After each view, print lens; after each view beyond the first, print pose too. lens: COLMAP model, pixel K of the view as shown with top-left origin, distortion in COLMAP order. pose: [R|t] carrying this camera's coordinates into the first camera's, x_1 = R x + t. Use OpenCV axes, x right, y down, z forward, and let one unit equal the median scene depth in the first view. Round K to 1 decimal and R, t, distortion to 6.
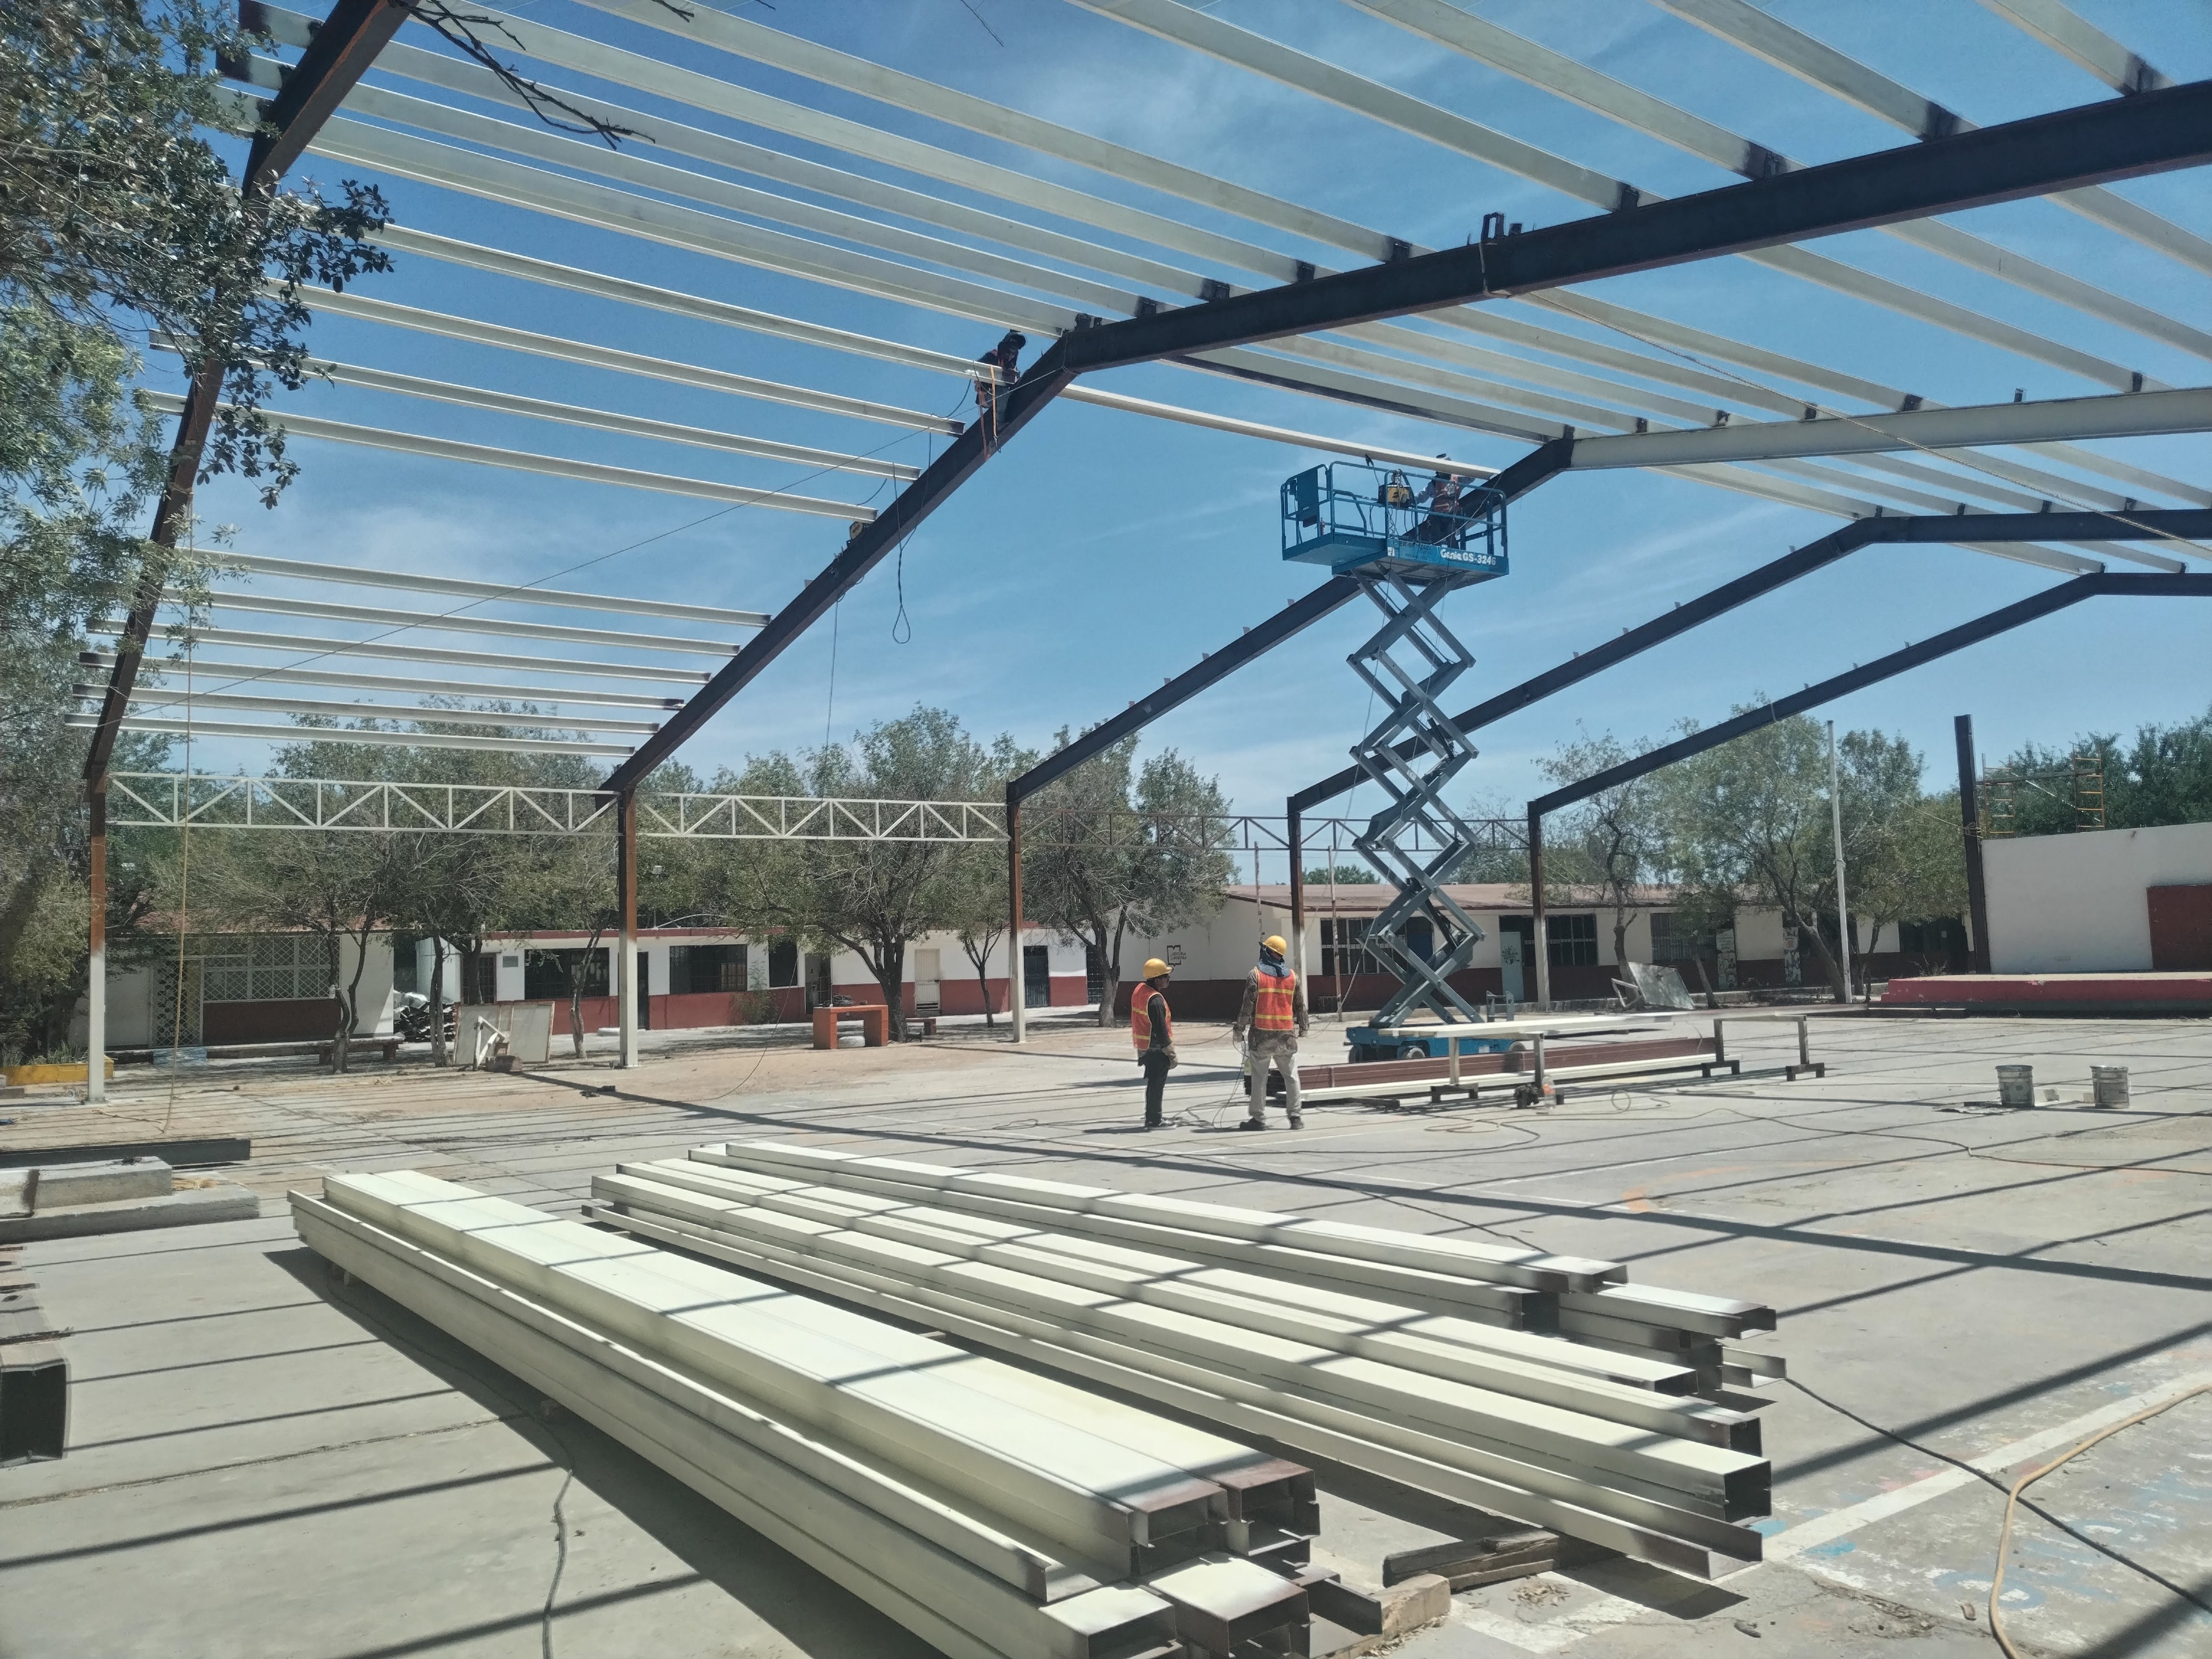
lens RADIAL K [[1614.2, 0, 1118.0], [0, 1614.2, 859.0], [0, 0, 1]] dist [0.036170, -0.022436]
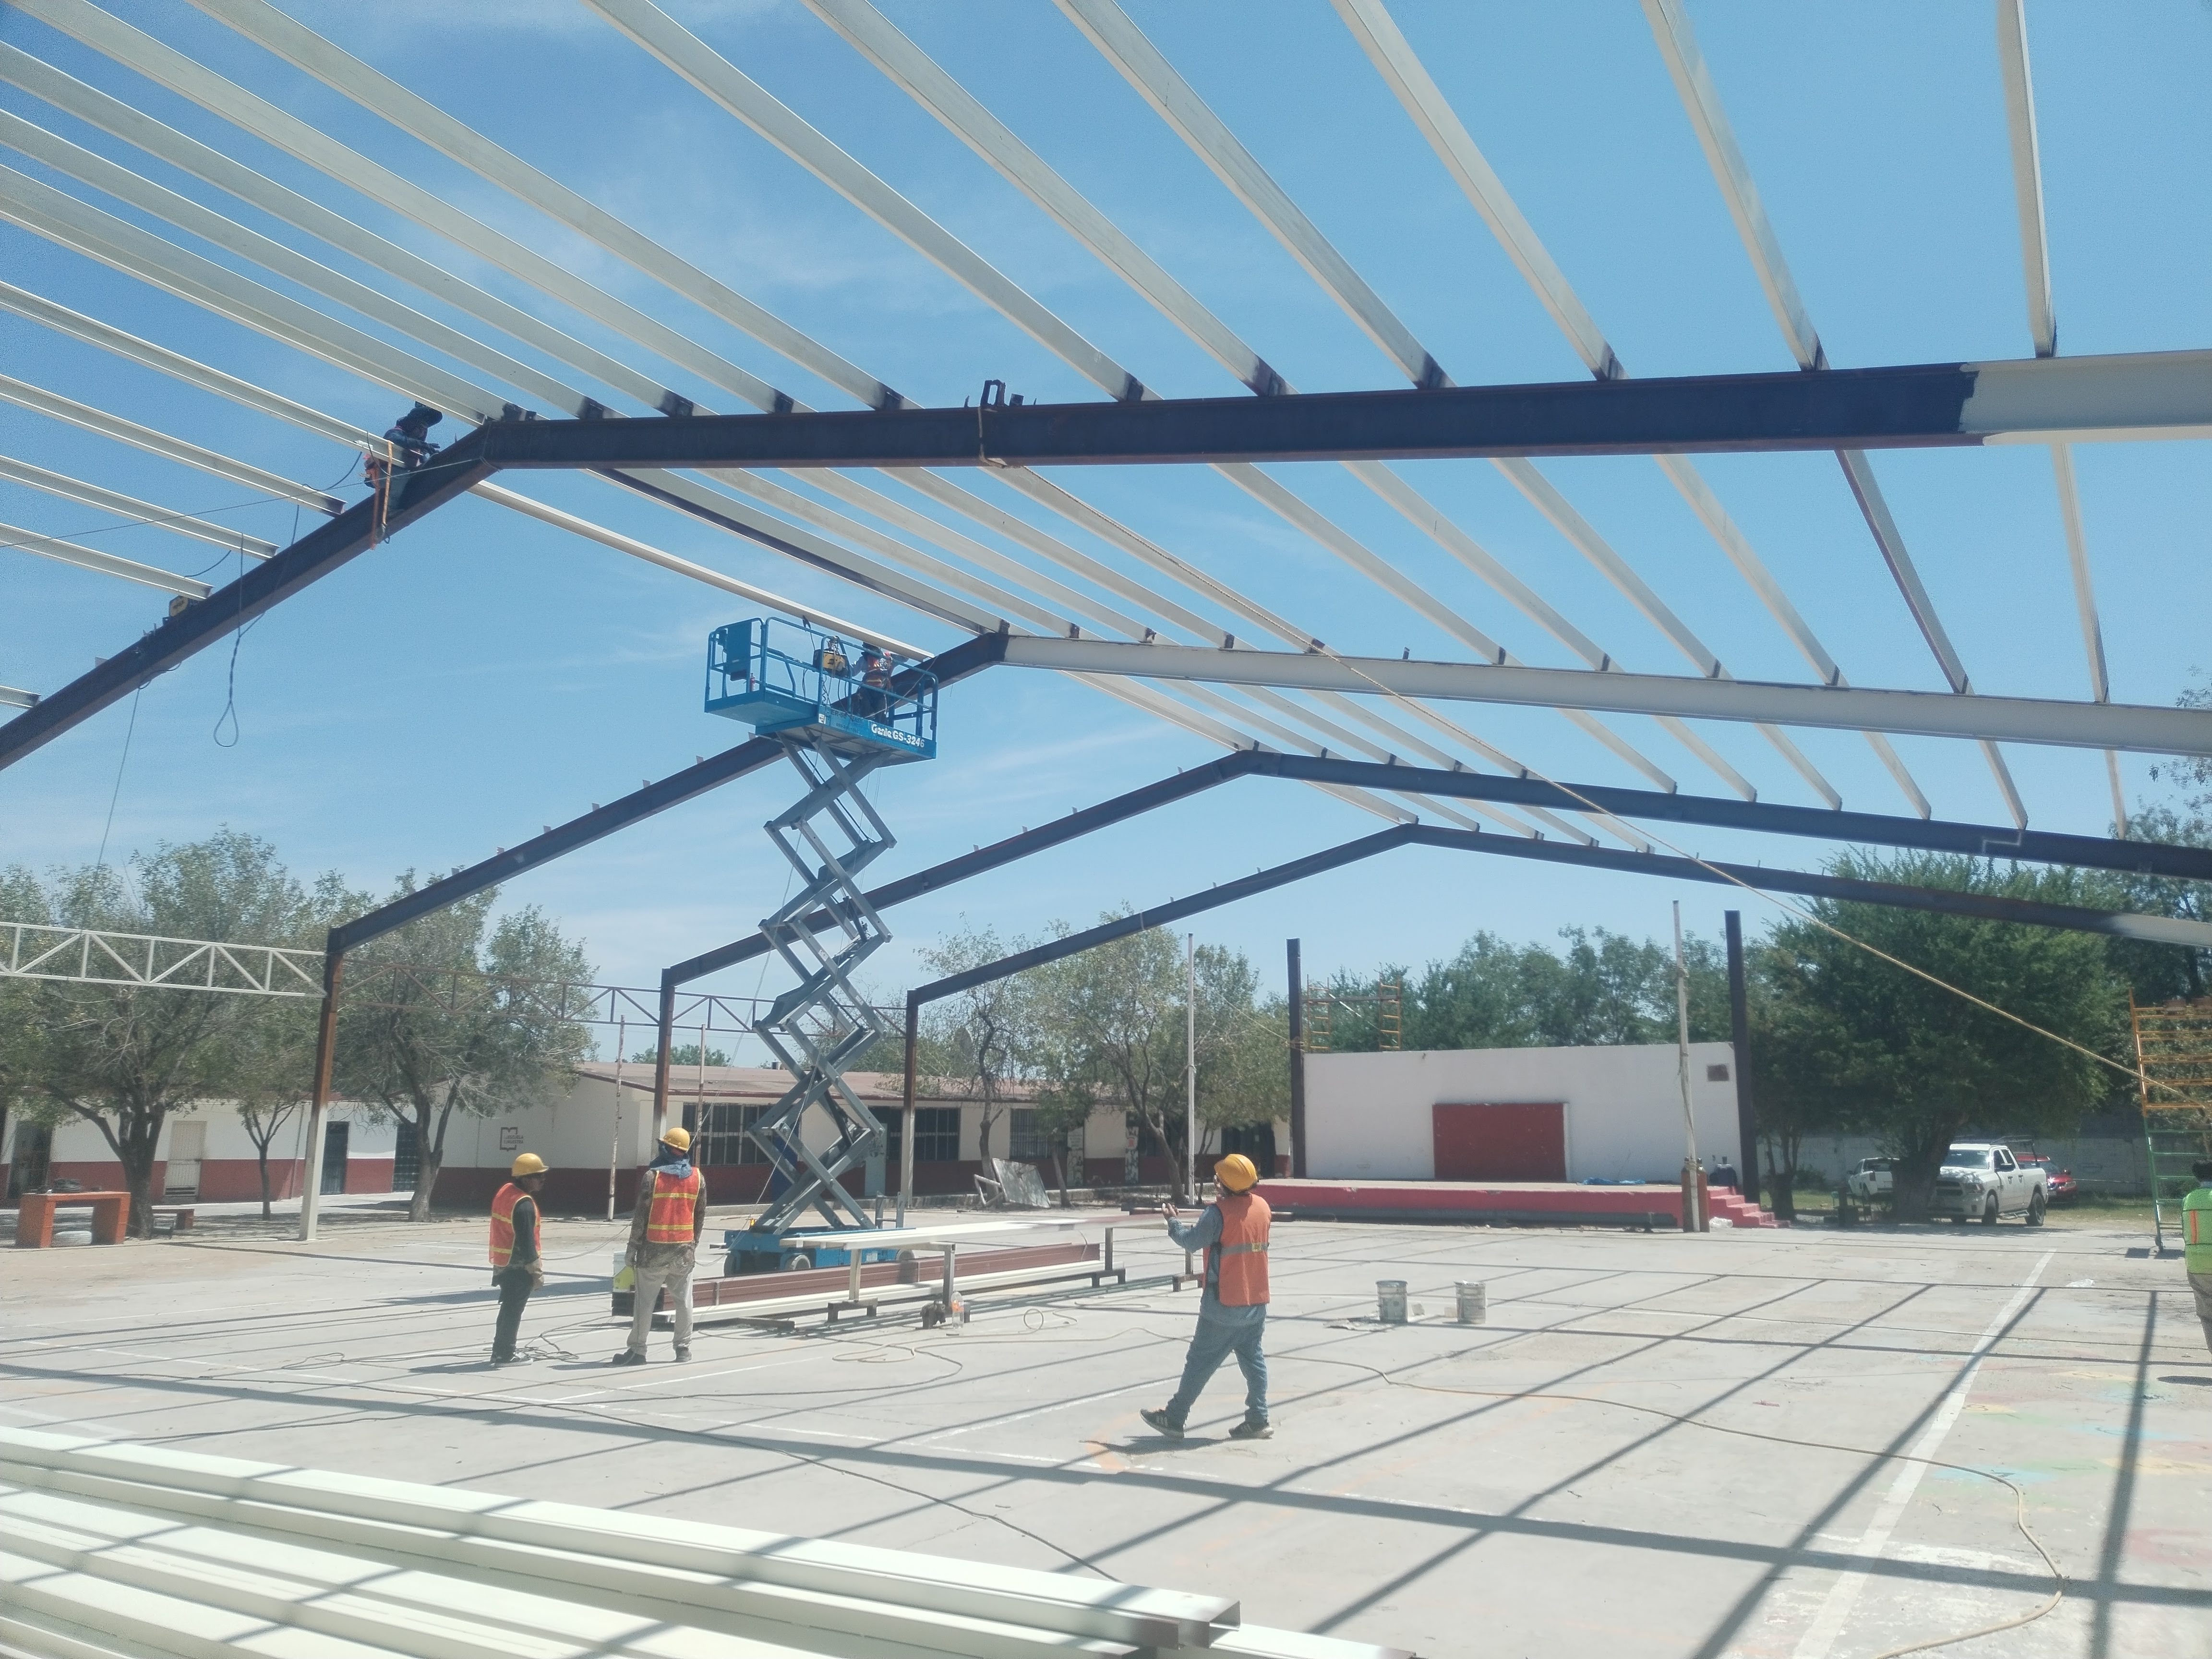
lens RADIAL K [[1615.6, 0, 1110.6], [0, 1615.6, 834.7], [0, 0, 1]] dist [0.045570, -0.038059]
pose [[0.922698, 0.103470, 0.371380, -0.018850], [-0.055558, 0.988943, -0.137494, -0.001268], [-0.381500, 0.106232, 0.918244, 0.063872]]
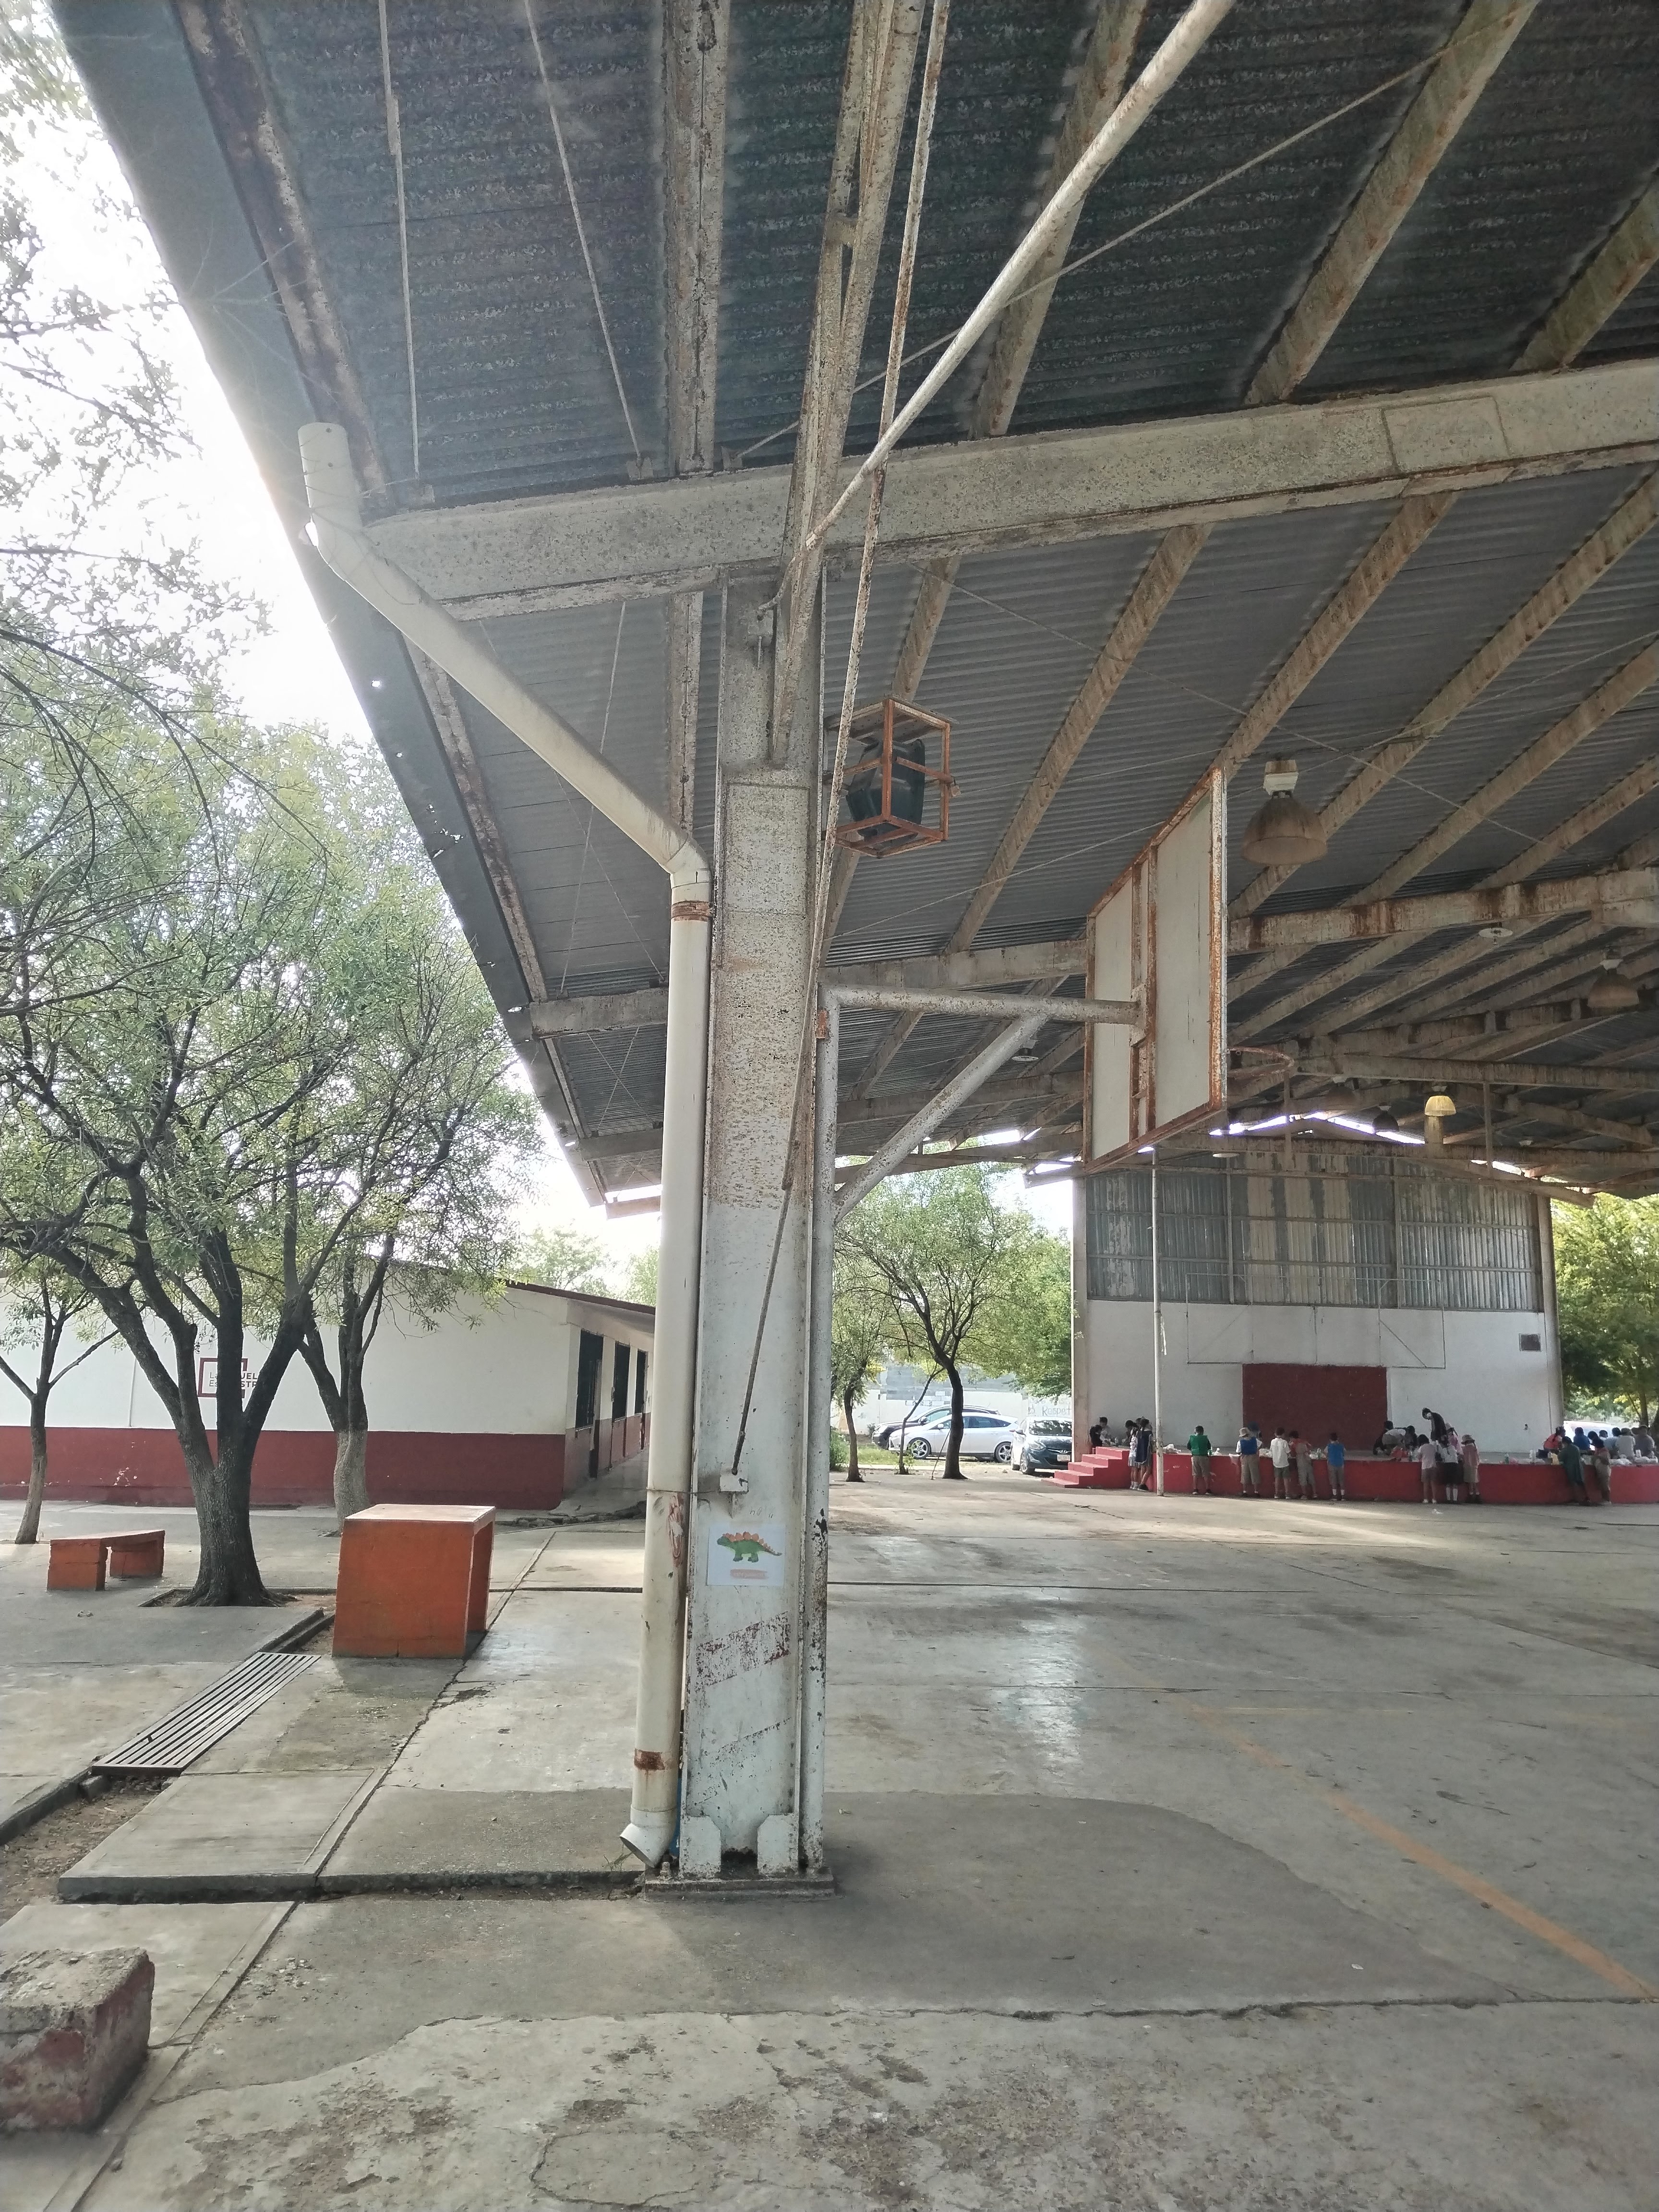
lens RADIAL K [[1624.3, 0, 830.1], [0, 1624.3, 1134.0], [0, 0, 1]] dist [0.037295, -0.040994]
pose [[0.498421, 0.179562, 0.848136, -0.604830], [-0.097239, 0.983721, -0.151123, 0.090113], [-0.861465, -0.007149, 0.507767, 1.199766]]
